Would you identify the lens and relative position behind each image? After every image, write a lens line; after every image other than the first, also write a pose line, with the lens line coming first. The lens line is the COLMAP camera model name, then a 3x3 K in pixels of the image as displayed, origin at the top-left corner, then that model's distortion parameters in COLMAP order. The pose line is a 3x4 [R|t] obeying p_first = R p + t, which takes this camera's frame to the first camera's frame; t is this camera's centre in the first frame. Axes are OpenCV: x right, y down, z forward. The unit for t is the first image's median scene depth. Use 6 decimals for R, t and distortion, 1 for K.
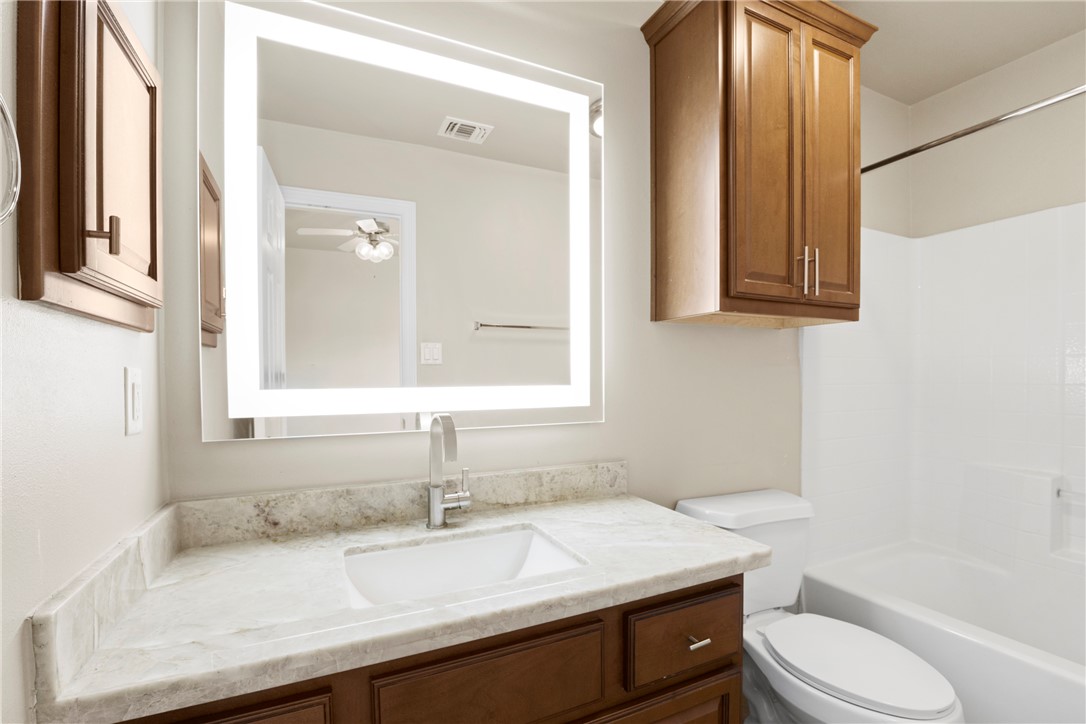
lens RADIAL K [[475.2, 0, 540.7], [0, 475.2, 364.1], [0, 0, 1]] dist [-0.000291, 0.000240]
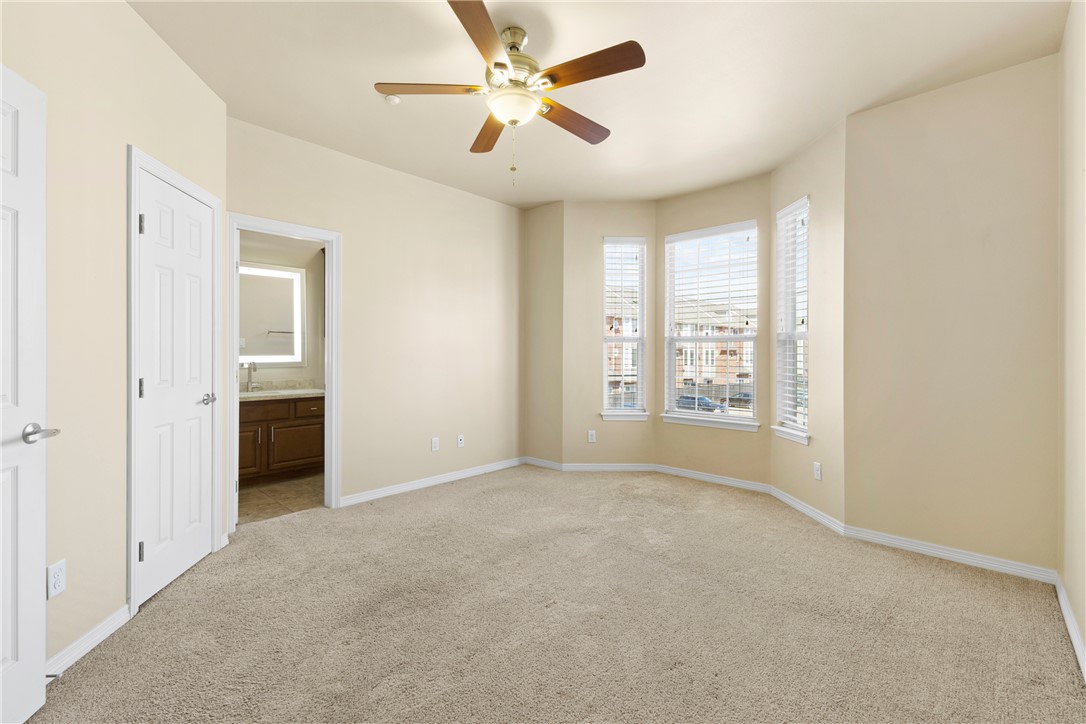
lens RADIAL K [[474.0, 0, 540.8], [0, 474.0, 357.6], [0, 0, 1]] dist [0.009965, -0.000182]
pose [[0.938537, 0.009700, 0.345042, 0.686655], [-0.013342, 0.999878, 0.008181, 0.005408], [-0.344921, -0.012282, 0.938551, -3.564603]]
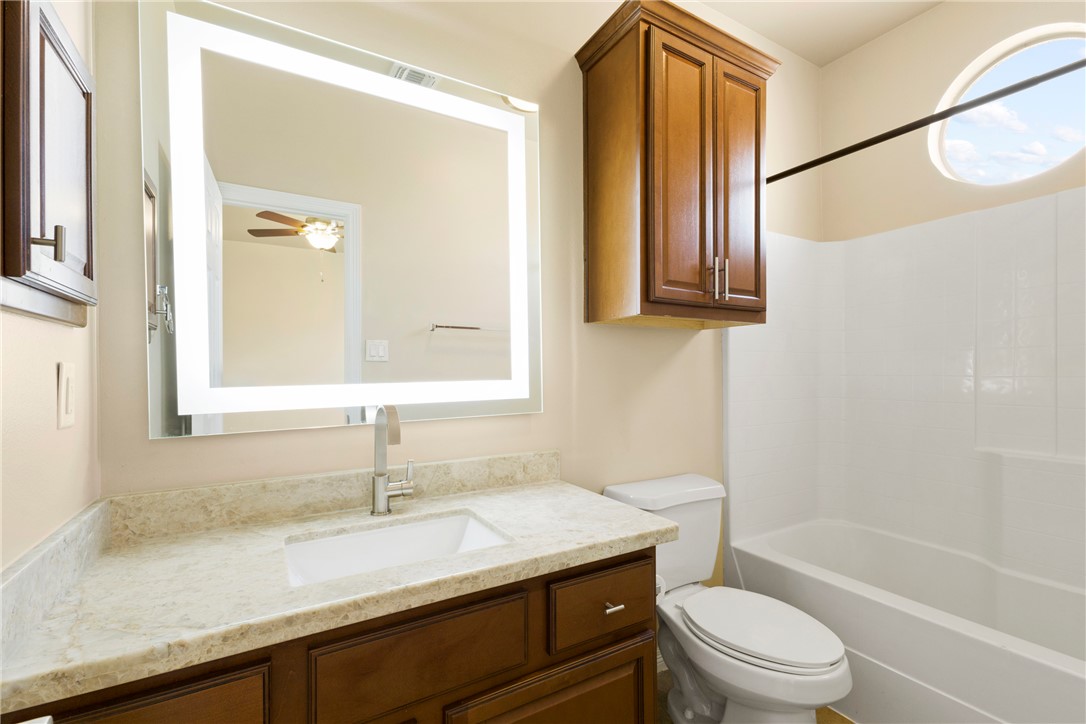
lens RADIAL K [[474.0, 0, 540.8], [0, 474.0, 357.6], [0, 0, 1]] dist [0.009965, -0.000182]
pose [[0.997264, 0.002518, 0.073882, 0.061032], [-0.002488, 0.999997, -0.000501, -0.007873], [-0.073883, 0.000315, 0.997267, -0.089636]]
